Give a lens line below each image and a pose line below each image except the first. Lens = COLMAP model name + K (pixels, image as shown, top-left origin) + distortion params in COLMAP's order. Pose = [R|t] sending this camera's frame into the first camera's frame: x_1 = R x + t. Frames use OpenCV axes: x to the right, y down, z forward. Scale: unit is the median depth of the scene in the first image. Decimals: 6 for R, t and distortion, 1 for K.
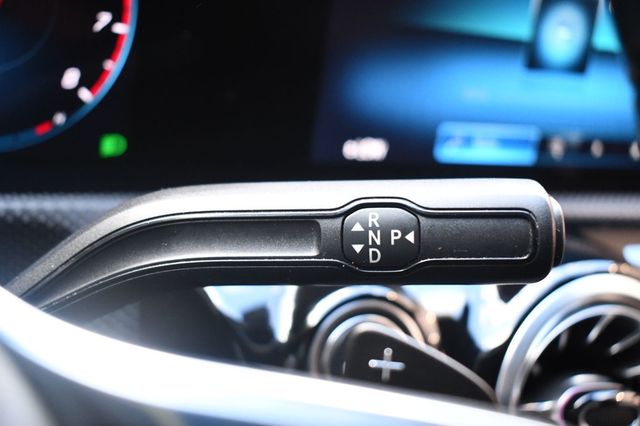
lens RADIAL K [[926.5, 0, 322.3], [0, 926.5, 211.2], [0, 0, 1]] dist [-0.037405, 0.000000]
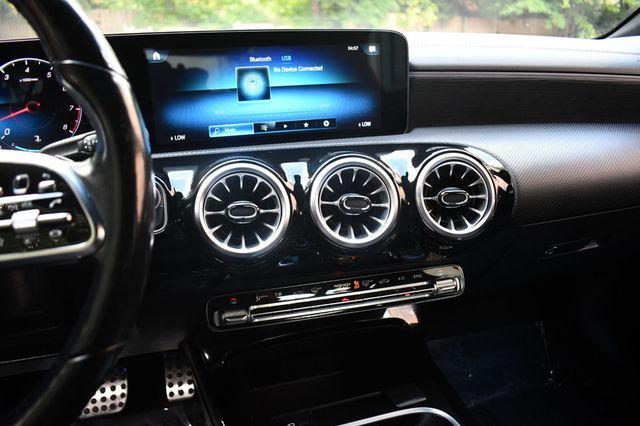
lens RADIAL K [[491.4, 0, 318.2], [0, 491.4, 216.7], [0, 0, 1]] dist [-0.102346, 0.024444]
pose [[0.966753, -0.135634, -0.216777, 0.882430], [0.127410, 0.990510, -0.051543, 0.357285], [0.221711, 0.022210, 0.974859, -0.405152]]
